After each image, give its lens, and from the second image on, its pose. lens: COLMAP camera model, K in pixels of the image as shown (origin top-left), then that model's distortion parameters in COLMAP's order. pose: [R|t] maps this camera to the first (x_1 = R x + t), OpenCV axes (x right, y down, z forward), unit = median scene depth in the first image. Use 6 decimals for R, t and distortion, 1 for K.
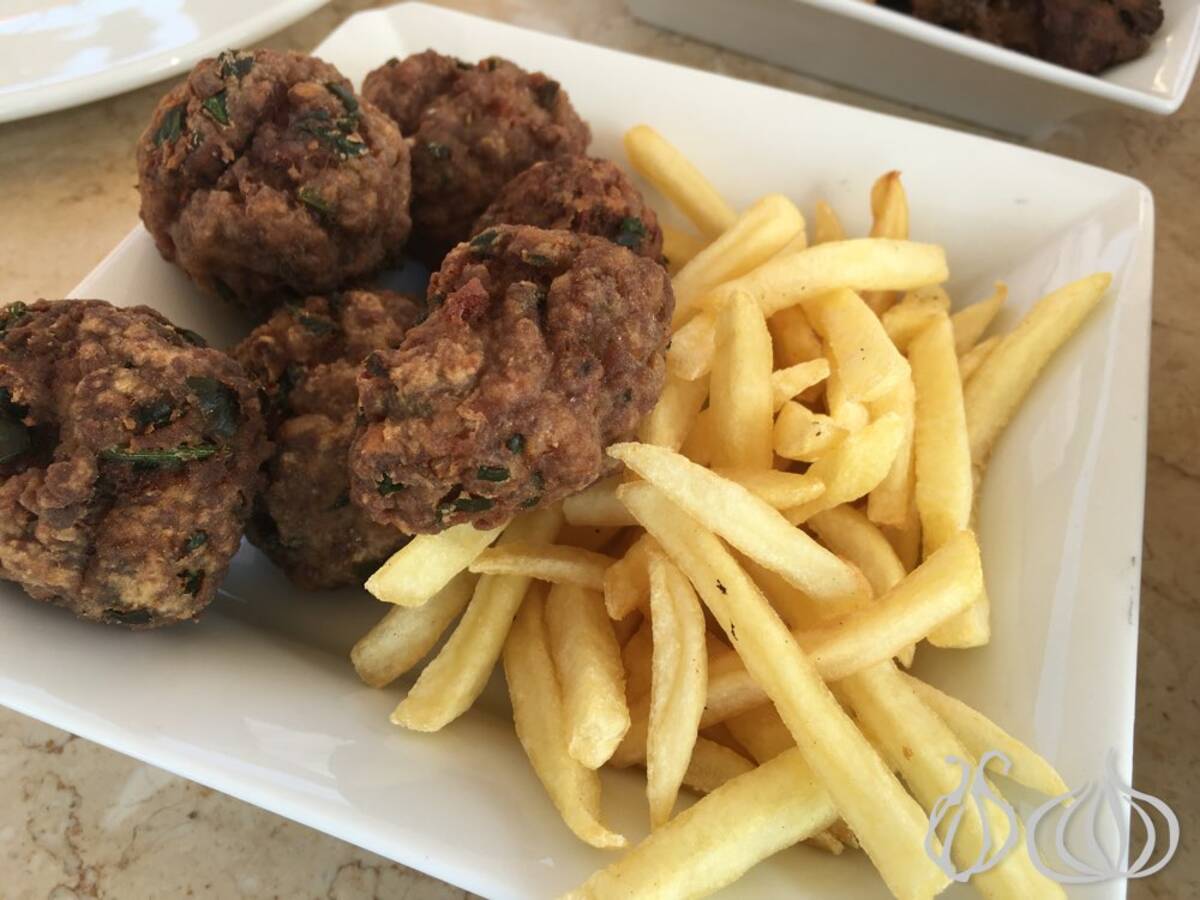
lens RADIAL K [[1038.5, 0, 600.0], [0, 1038.5, 450.0], [0, 0, 1]] dist [0.045568, -0.057438]
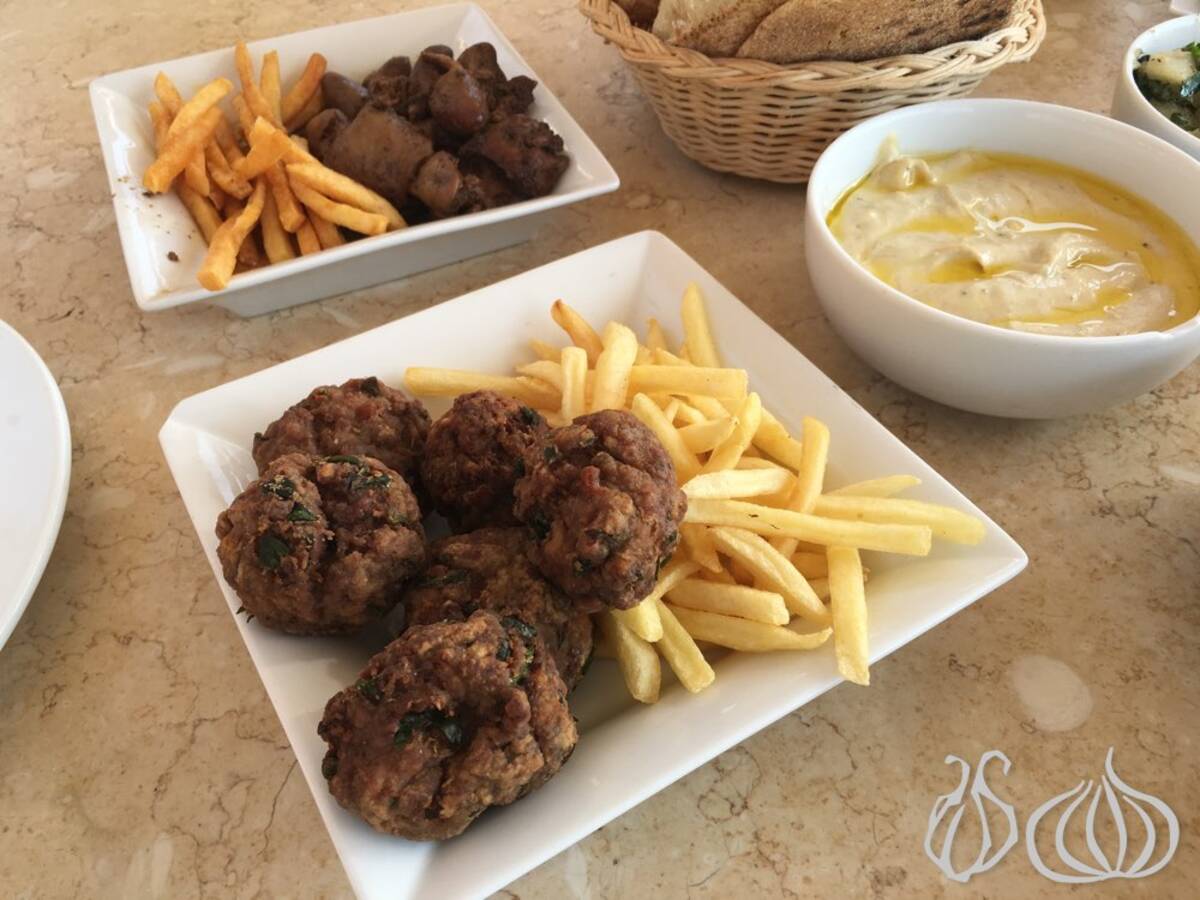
lens RADIAL K [[1038.5, 0, 600.0], [0, 1038.5, 450.0], [0, 0, 1]] dist [0.045568, -0.057438]
pose [[0.623259, -0.605080, 0.495406, -0.940616], [0.638339, 0.759592, 0.124673, -0.381457], [-0.451744, 0.238533, 0.859668, -0.552603]]
